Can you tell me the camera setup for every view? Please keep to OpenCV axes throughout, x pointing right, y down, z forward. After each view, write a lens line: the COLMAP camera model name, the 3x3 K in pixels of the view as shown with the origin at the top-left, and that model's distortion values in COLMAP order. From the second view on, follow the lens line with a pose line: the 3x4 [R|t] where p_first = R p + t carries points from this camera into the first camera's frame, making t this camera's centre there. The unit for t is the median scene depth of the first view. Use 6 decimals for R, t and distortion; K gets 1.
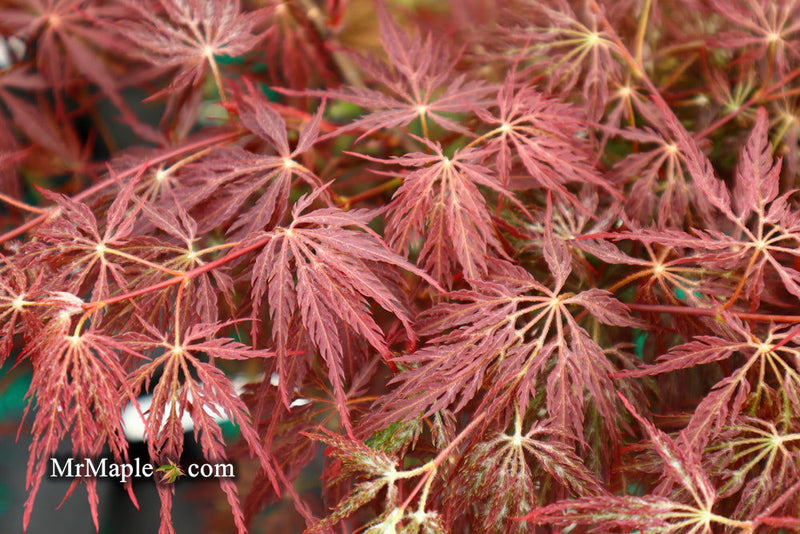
lens RADIAL K [[1350.2, 0, 400.0], [0, 1350.2, 267.0], [0, 0, 1]] dist [0.045021, 0.221634]
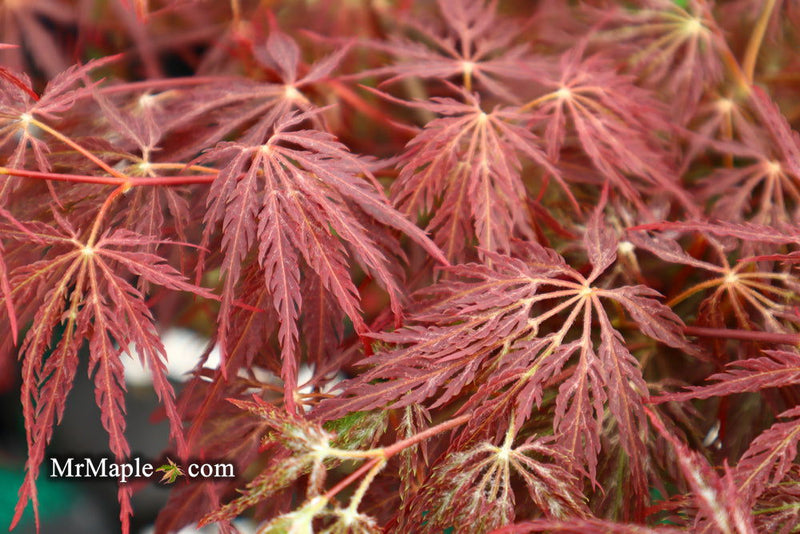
lens RADIAL K [[1350.2, 0, 400.0], [0, 1350.2, 267.0], [0, 0, 1]] dist [0.045021, 0.221634]
pose [[0.980086, 0.161528, -0.115497, 0.097601], [-0.181262, 0.965262, -0.188184, 0.175372], [0.081088, 0.205372, 0.975319, 0.244736]]
